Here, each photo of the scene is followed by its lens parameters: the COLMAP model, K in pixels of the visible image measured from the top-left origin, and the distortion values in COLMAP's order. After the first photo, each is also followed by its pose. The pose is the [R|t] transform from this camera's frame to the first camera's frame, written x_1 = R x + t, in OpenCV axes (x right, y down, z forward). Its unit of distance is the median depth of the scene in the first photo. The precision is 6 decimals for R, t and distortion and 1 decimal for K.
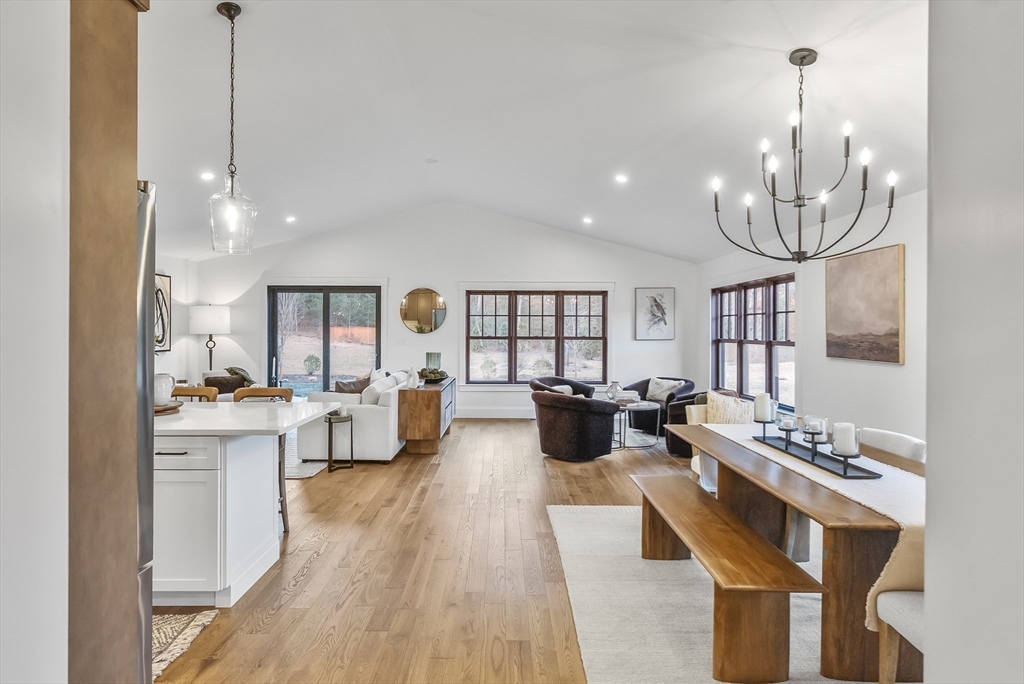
lens RADIAL K [[527.7, 0, 507.6], [0, 527.7, 329.4], [0, 0, 1]] dist [-0.000053, 0.000057]
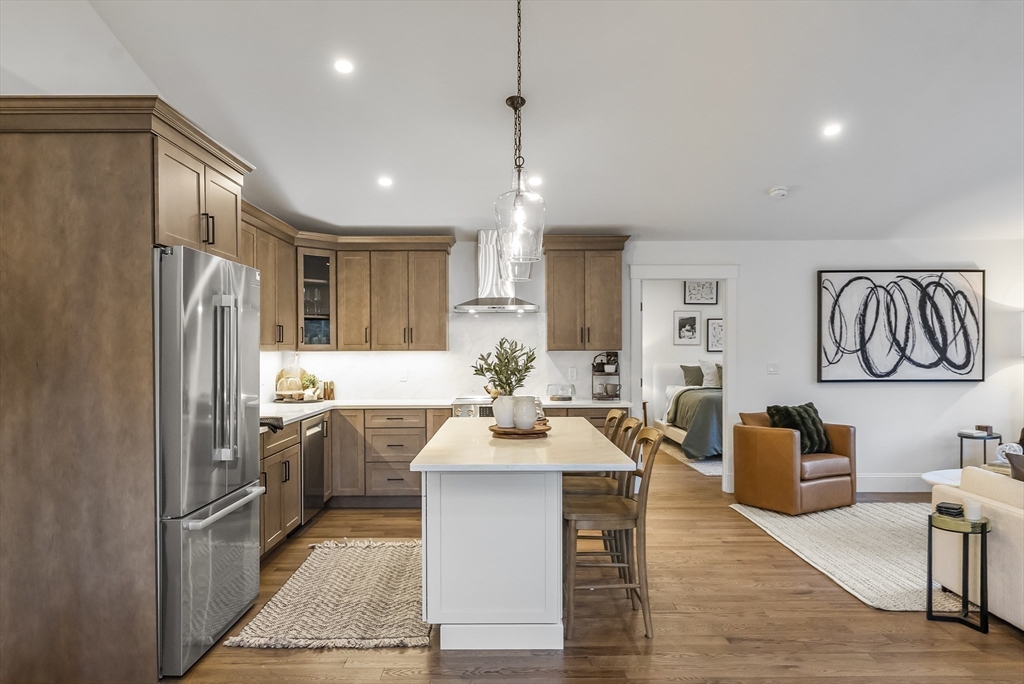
lens RADIAL K [[690.9, 0, 508.8], [0, 690.9, 357.6], [0, 0, 1]] dist [0.000366, -0.001303]
pose [[-0.002780, 0.008884, -0.999957, 0.227744], [0.003125, 0.999956, 0.008875, 0.000877], [0.999991, -0.003101, -0.002807, 0.373129]]
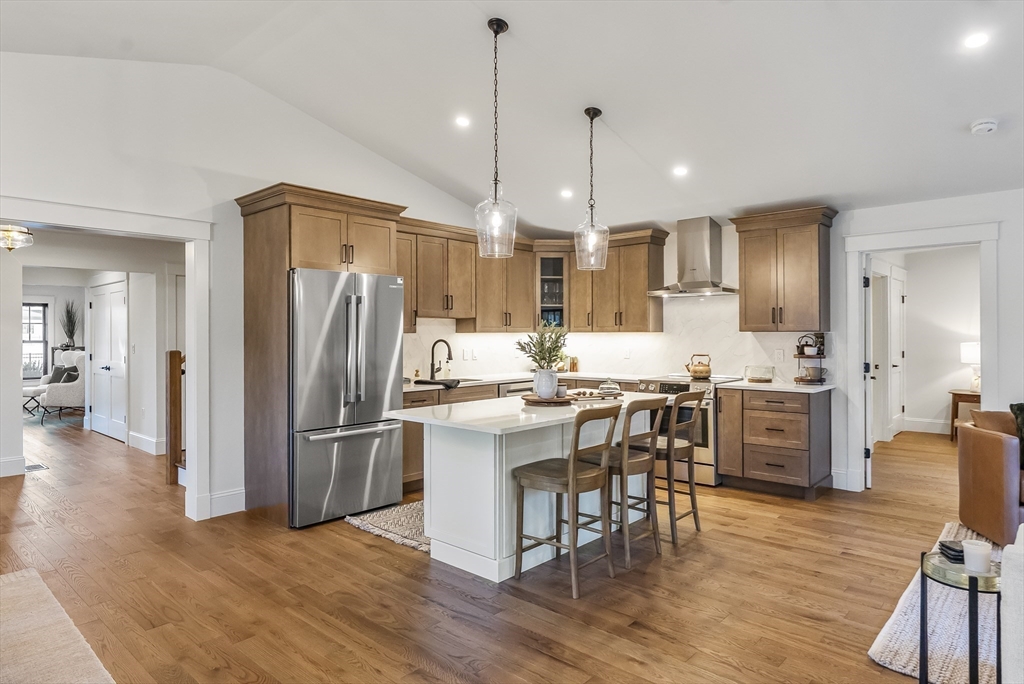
lens RADIAL K [[603.4, 0, 509.0], [0, 603.4, 331.5], [0, 0, 1]] dist [-0.000579, -0.000643]
pose [[-0.678259, -0.003694, -0.734814, 0.127307], [0.001251, 0.999980, -0.006181, 0.003758], [0.734822, -0.005112, -0.678241, 0.692022]]
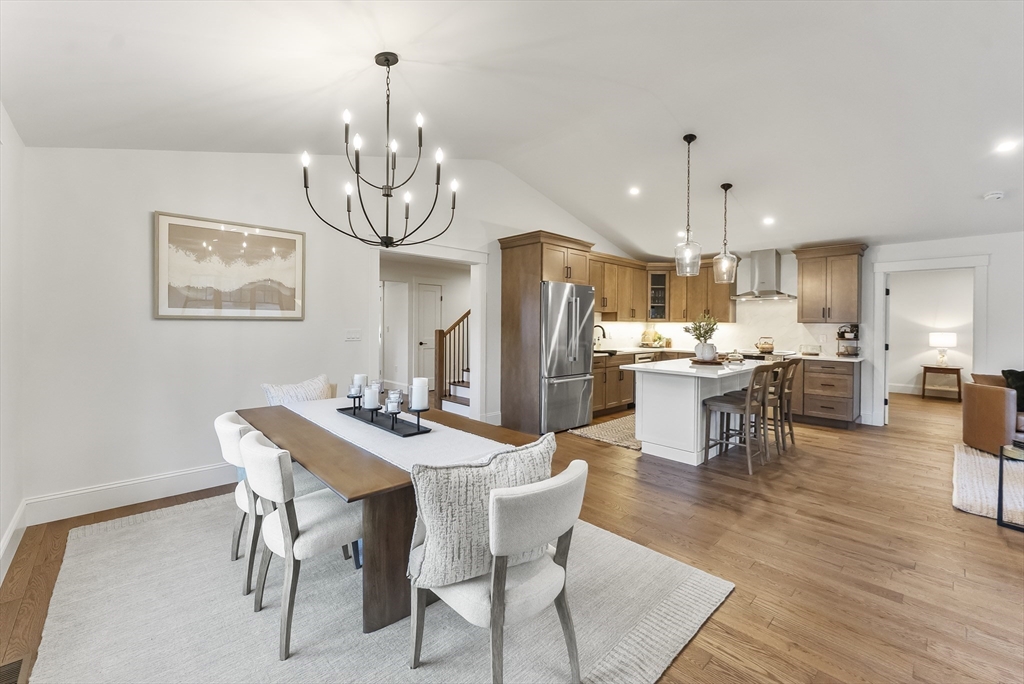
lens RADIAL K [[420.0, 0, 515.6], [0, 420.0, 325.6], [0, 0, 1]] dist [-0.003267, 0.000063]
pose [[-0.726563, -0.008361, -0.687049, 0.324444], [-0.012498, 0.999921, 0.001049, 0.010505], [0.686986, 0.009349, -0.726610, 0.615931]]
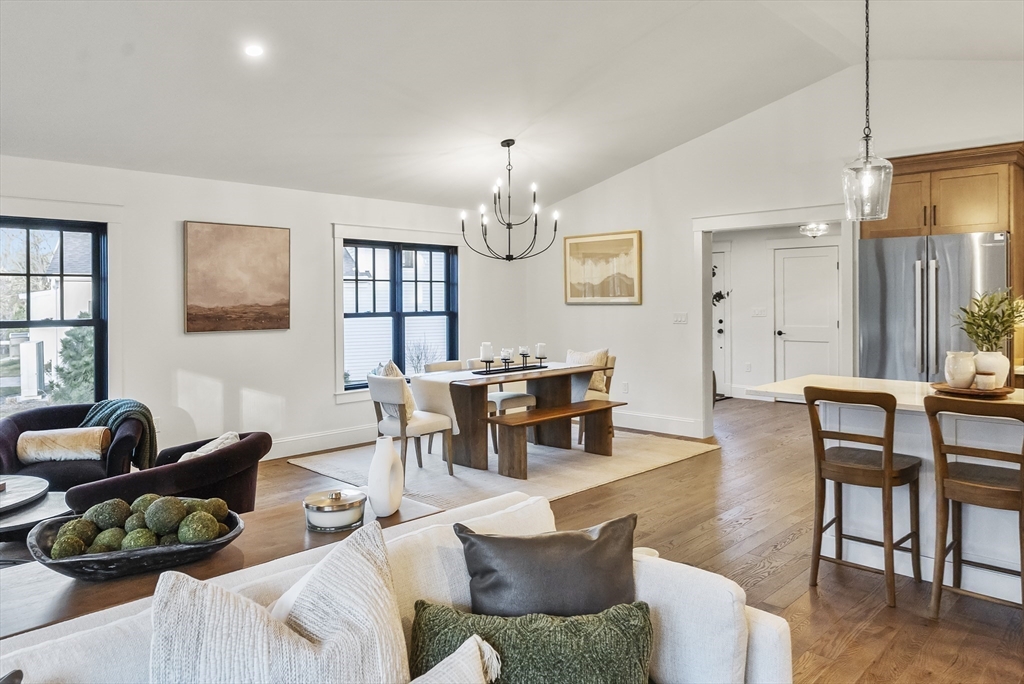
lens RADIAL K [[694.3, 0, 512.0], [0, 694.3, 302.3], [0, 0, 1]] dist [-0.001306, -0.001215]
pose [[-0.713938, -0.003114, 0.700202, -0.357307], [0.003445, 0.999962, 0.007961, -0.003041], [-0.700200, 0.008096, -0.713900, 0.889303]]
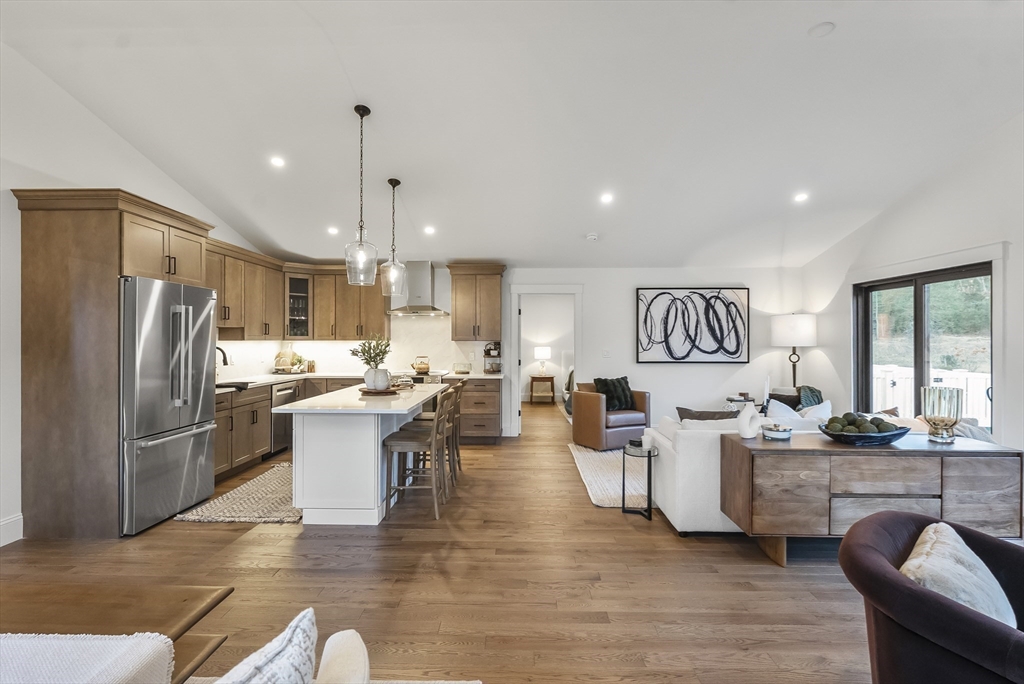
lens RADIAL K [[495.1, 0, 509.4], [0, 495.1, 339.3], [0, 0, 1]] dist [-0.002787, -0.000133]
pose [[-0.029848, -0.005228, -0.999541, 0.289629], [-0.001877, 0.999985, -0.005175, 0.001673], [0.999553, 0.001721, -0.029857, 0.541129]]
